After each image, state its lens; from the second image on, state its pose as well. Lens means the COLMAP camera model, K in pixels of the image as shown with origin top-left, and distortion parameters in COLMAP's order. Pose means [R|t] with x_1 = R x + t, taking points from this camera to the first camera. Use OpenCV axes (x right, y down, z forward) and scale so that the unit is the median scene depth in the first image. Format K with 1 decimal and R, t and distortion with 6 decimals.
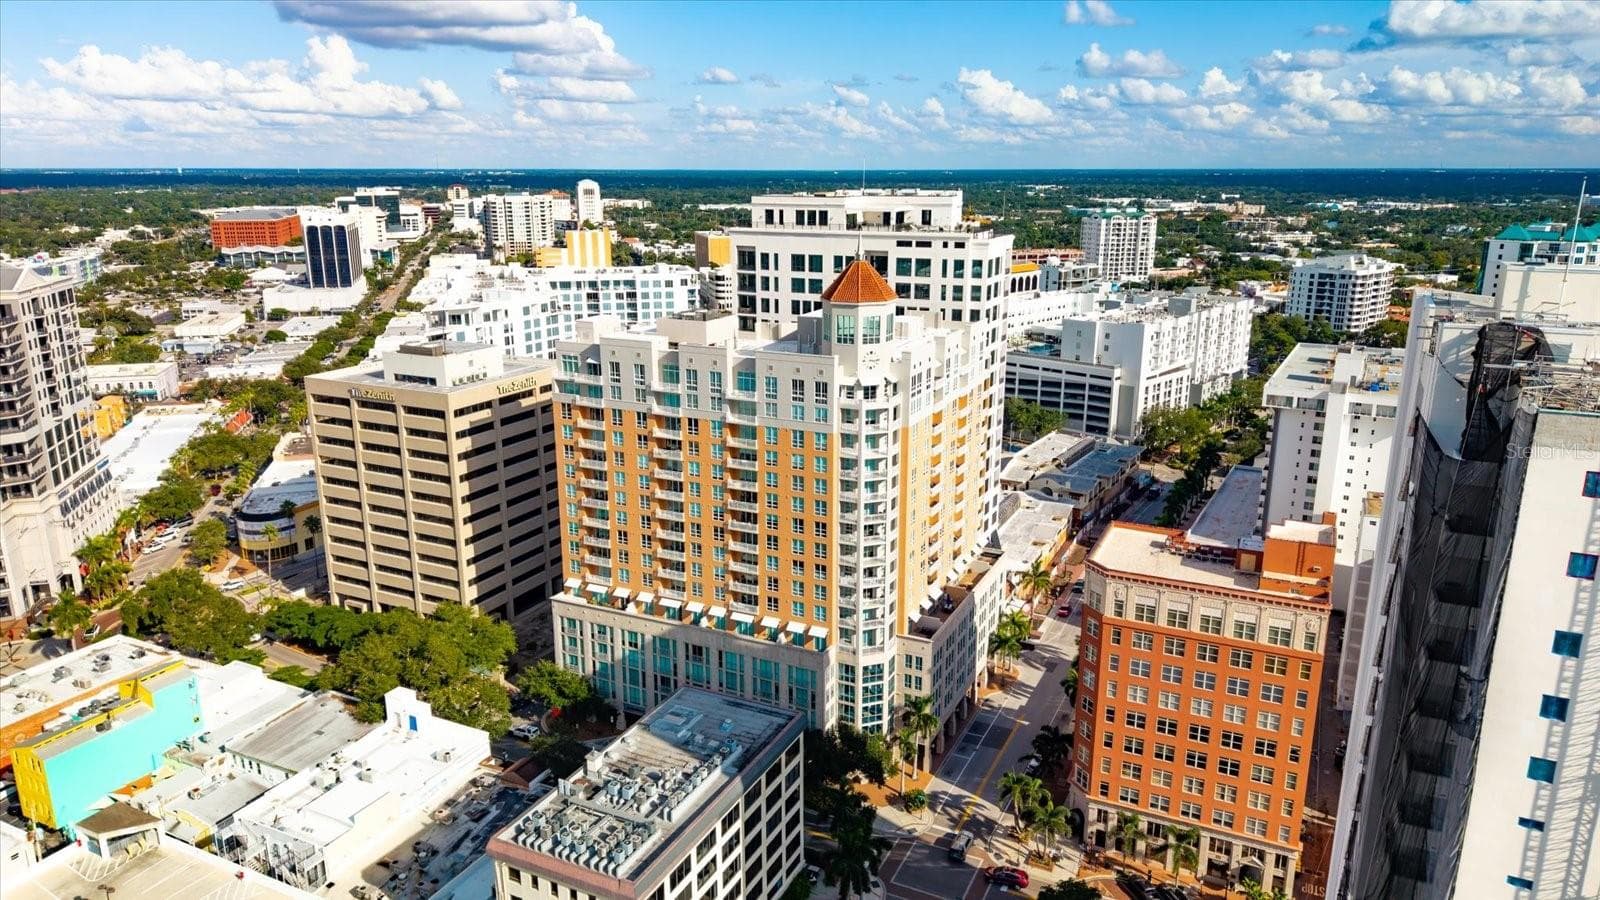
lens RADIAL K [[1061.4, 0, 800.0], [0, 1061.4, 450.0], [0, 0, 1]] dist [0.048478, -0.064176]
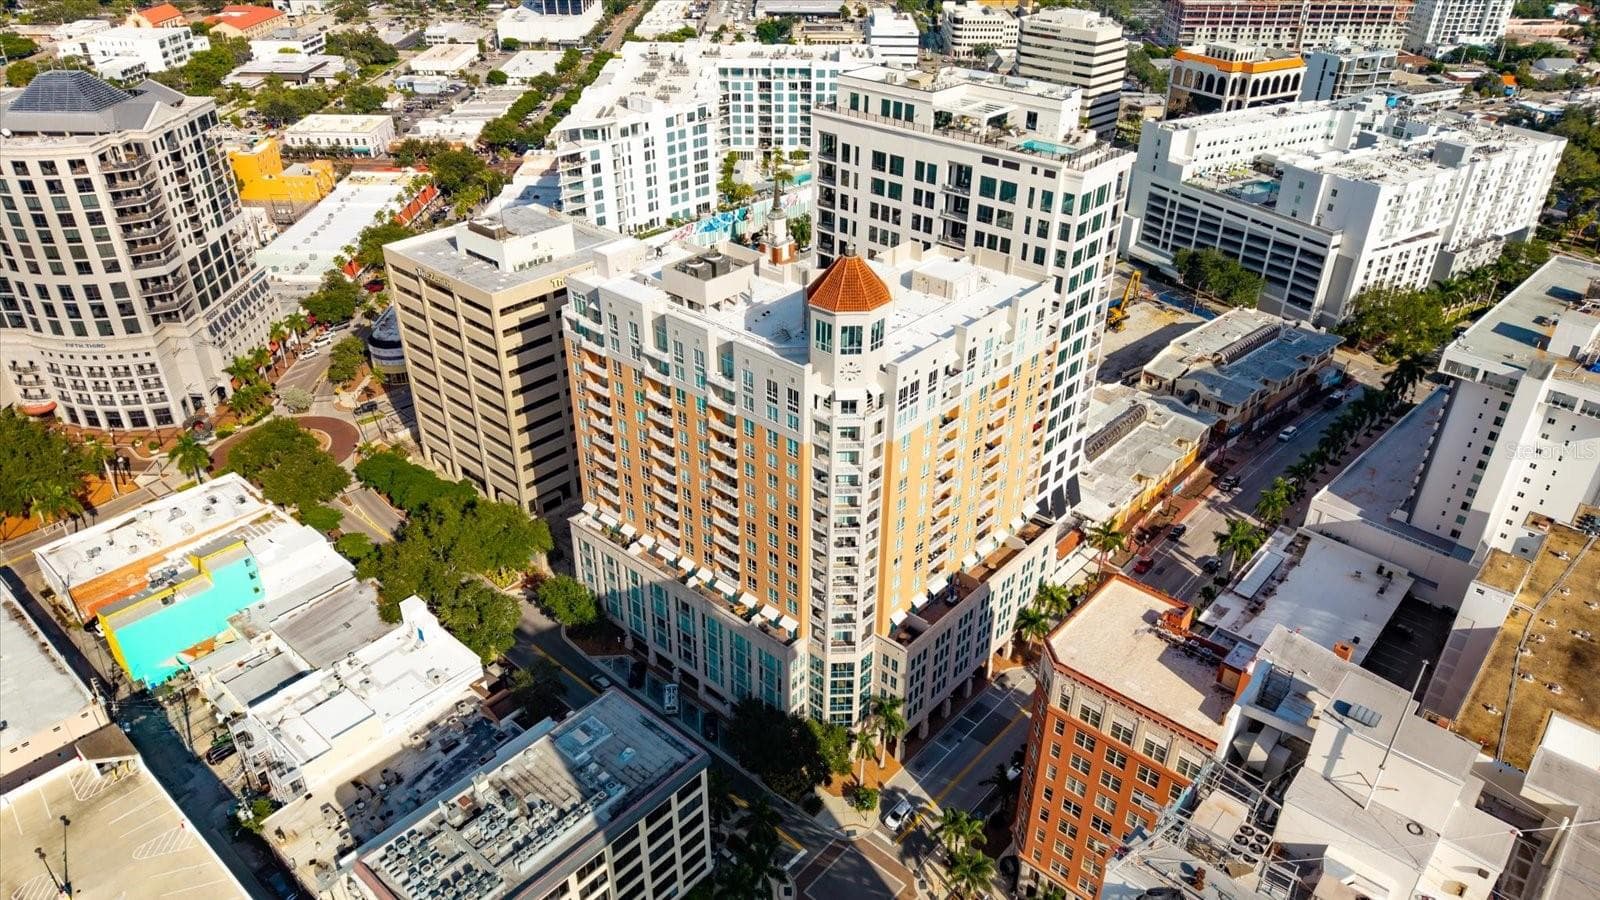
lens RADIAL K [[1061.4, 0, 800.0], [0, 1061.4, 450.0], [0, 0, 1]] dist [0.048478, -0.064176]
pose [[0.963576, 0.142081, -0.226570, 0.178675], [-0.075160, 0.956926, 0.280435, -0.201562], [0.256655, -0.253191, 0.932750, 0.109814]]
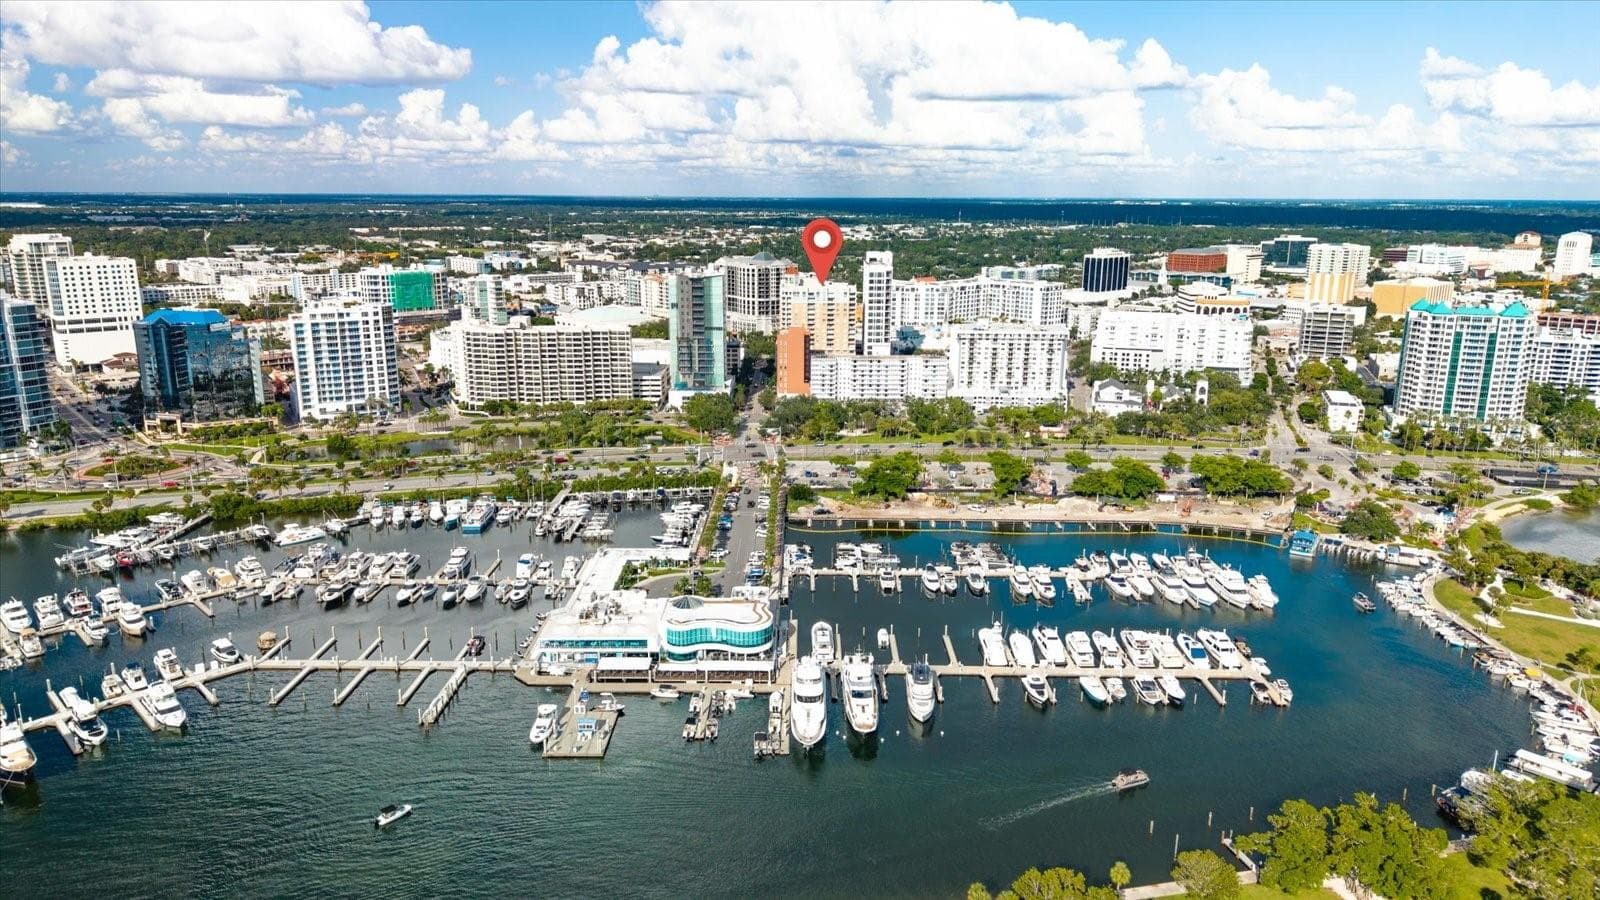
lens RADIAL K [[1059.2, 0, 794.8], [0, 1059.2, 455.8], [0, 0, 1]] dist [0.048024, -0.082099]
pose [[0.423158, 0.216691, -0.879763, 3.324208], [-0.234273, 0.964129, 0.124788, 0.031116], [0.875245, 0.153299, 0.458743, -0.763659]]
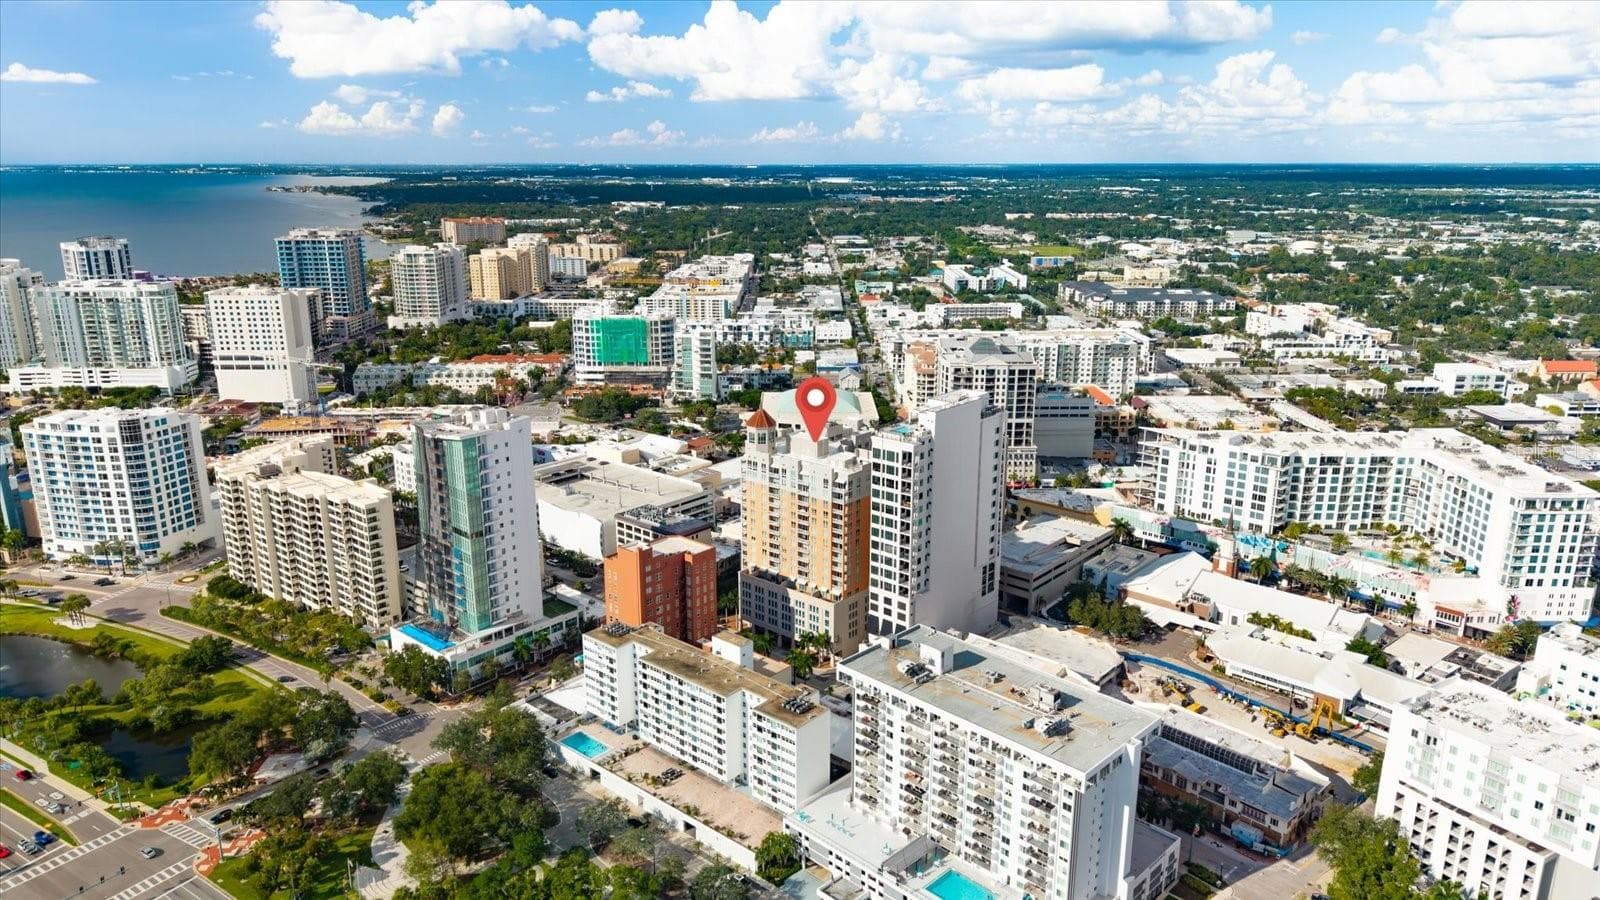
lens RADIAL K [[1073.8, 0, 817.8], [0, 1073.8, 443.6], [0, 0, 1]] dist [0.041962, -0.060778]
pose [[-0.265324, 0.244196, -0.932723, 1.786354], [-0.245462, 0.918411, 0.310273, -0.688792], [0.932390, 0.311271, -0.183735, 1.217984]]
